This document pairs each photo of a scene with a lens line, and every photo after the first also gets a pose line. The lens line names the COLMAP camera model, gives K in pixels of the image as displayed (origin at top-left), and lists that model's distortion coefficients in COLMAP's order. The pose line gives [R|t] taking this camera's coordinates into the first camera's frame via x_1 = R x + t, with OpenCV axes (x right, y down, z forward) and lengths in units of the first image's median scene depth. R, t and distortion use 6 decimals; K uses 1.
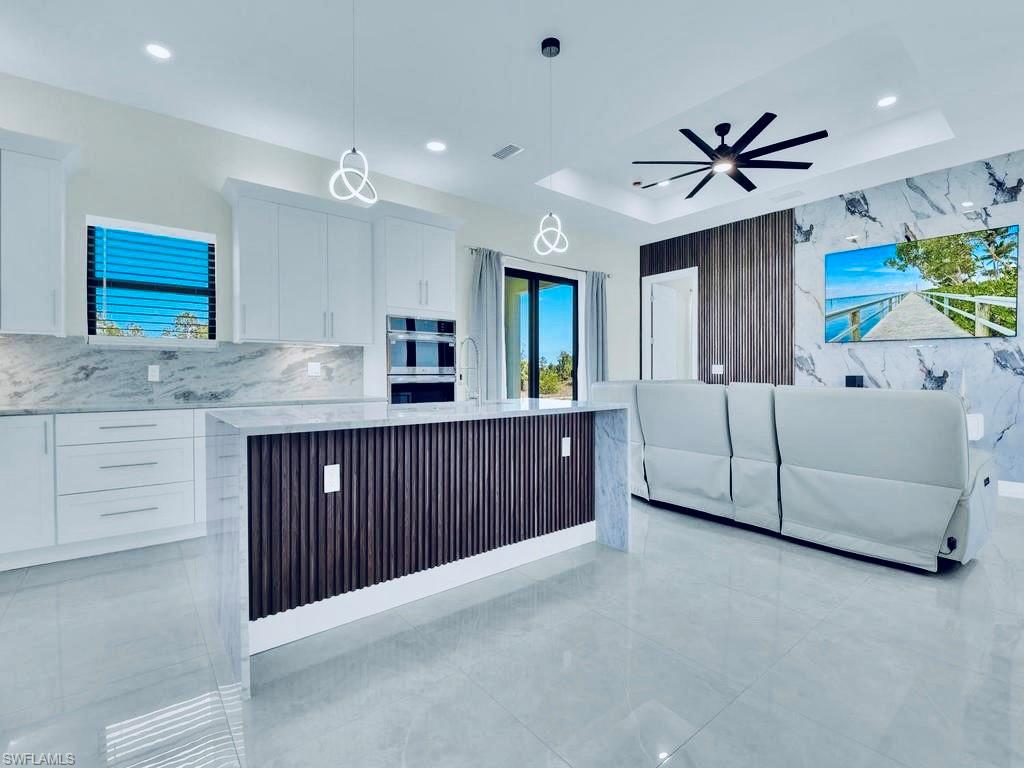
lens RADIAL K [[472.8, 0, 515.4], [0, 472.8, 382.2], [0, 0, 1]] dist [-0.010139, -0.008538]
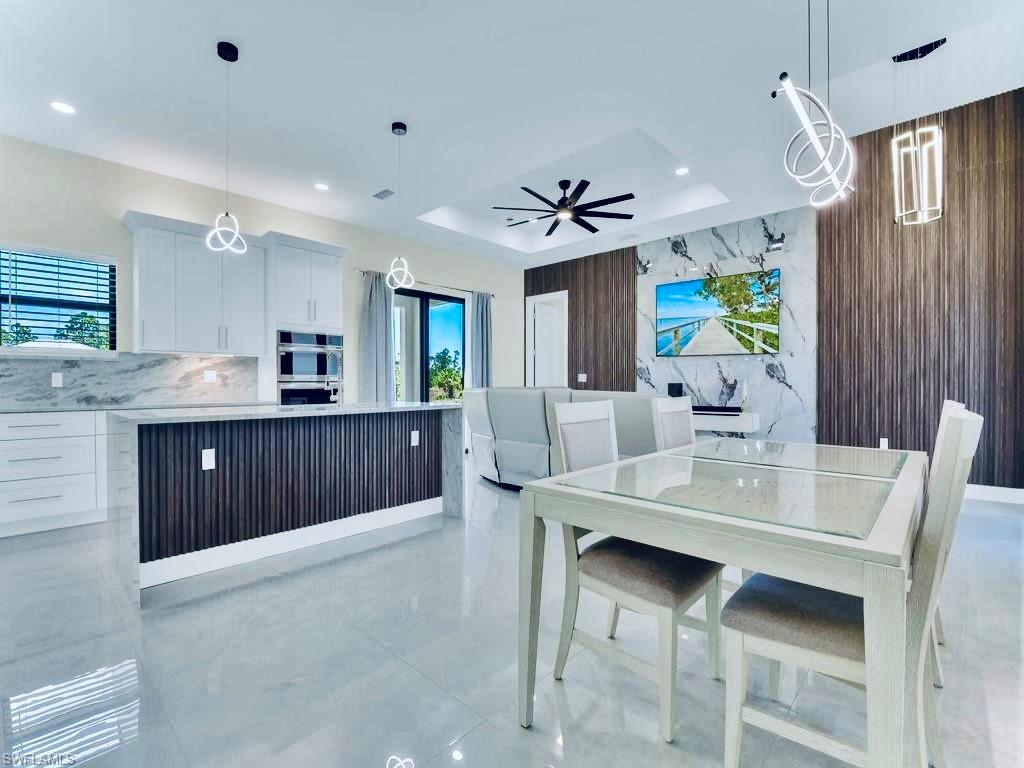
lens RADIAL K [[472.8, 0, 513.2], [0, 472.8, 388.1], [0, 0, 1]] dist [-0.010139, -0.008538]
pose [[0.991125, 0.000032, 0.132933, 0.151187], [0.000463, 0.999993, -0.003695, 0.004682], [-0.132933, 0.003724, 0.991118, -0.226941]]
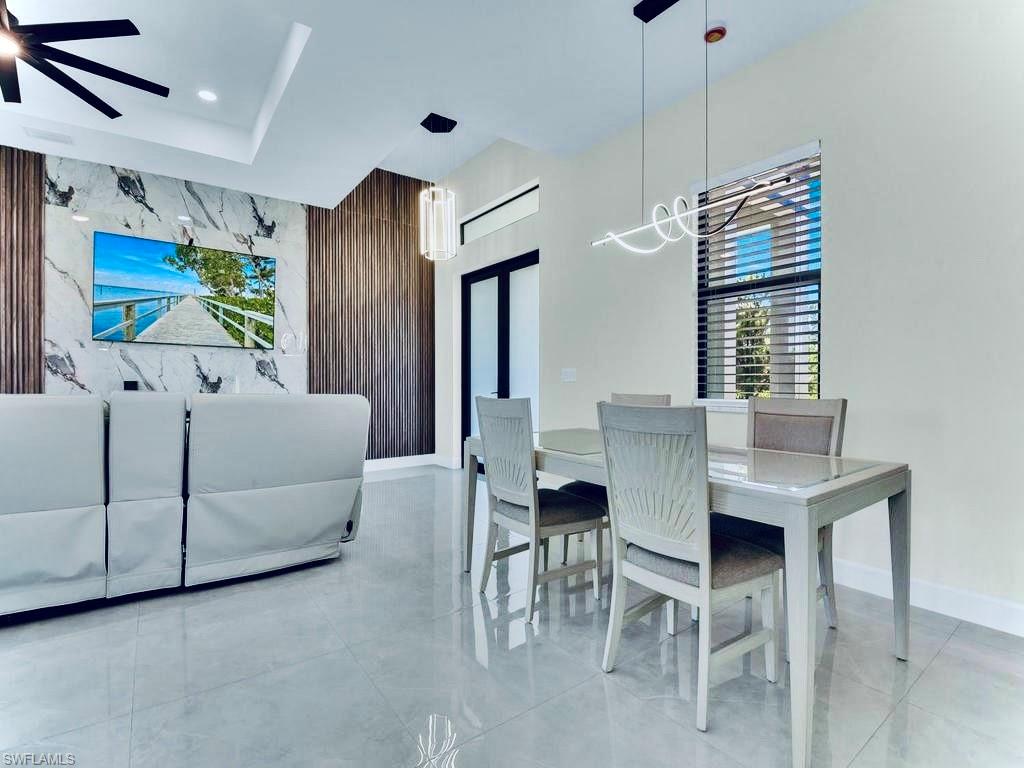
lens RADIAL K [[472.8, 0, 493.1], [0, 472.8, 385.3], [0, 0, 1]] dist [-0.010139, -0.008538]
pose [[0.056478, -0.009719, 0.998357, -0.130419], [0.010251, 0.999906, 0.009154, -0.007644], [-0.998351, 0.009718, 0.056573, 0.337416]]
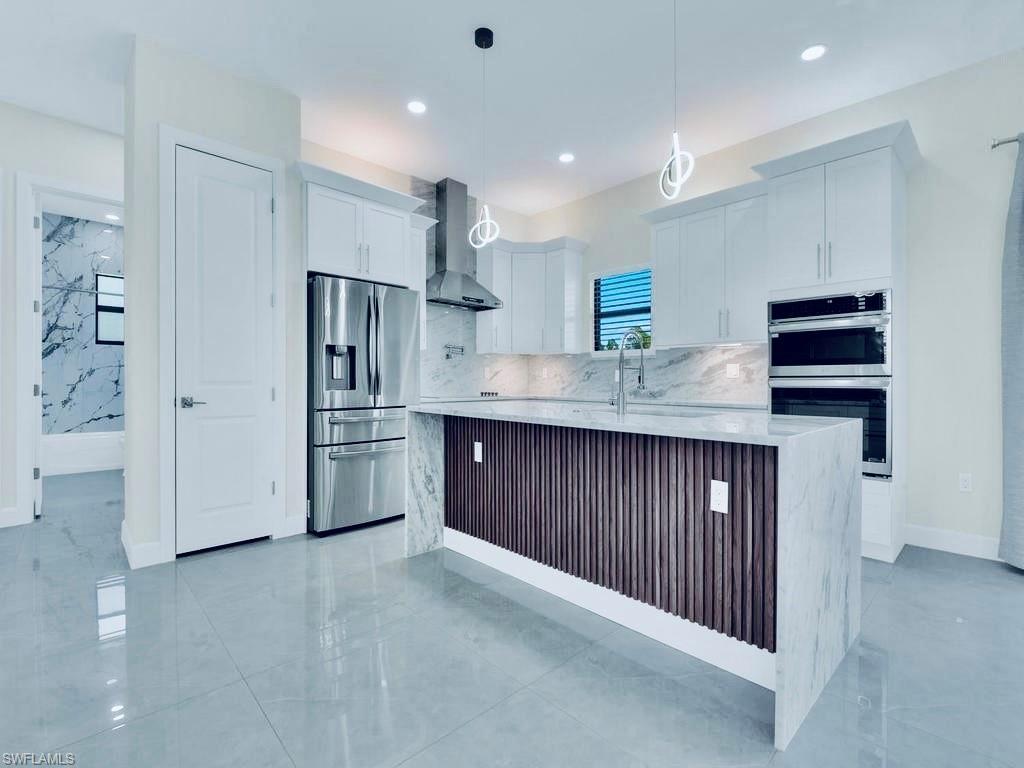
lens RADIAL K [[472.8, 0, 512.0], [0, 472.8, 384.4], [0, 0, 1]] dist [-0.010139, -0.008538]
pose [[0.071451, 0.014402, -0.997340, 0.507080], [-0.013675, 0.999816, 0.013458, -0.007554], [0.997350, 0.012677, 0.071635, 0.510116]]
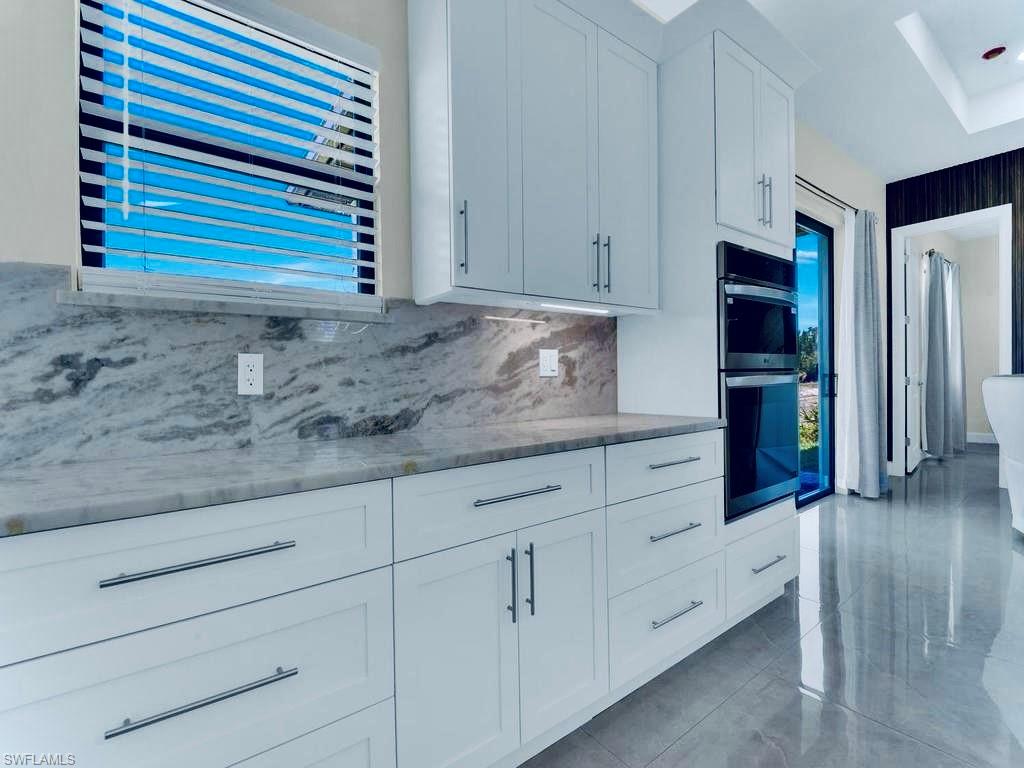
lens RADIAL K [[472.8, 0, 514.8], [0, 472.8, 378.6], [0, 0, 1]] dist [-0.010139, -0.008538]
pose [[0.999437, -0.021487, -0.025752, -0.468227], [0.021032, 0.999620, -0.017802, -0.003300], [0.026125, 0.017250, 0.999510, 0.530728]]
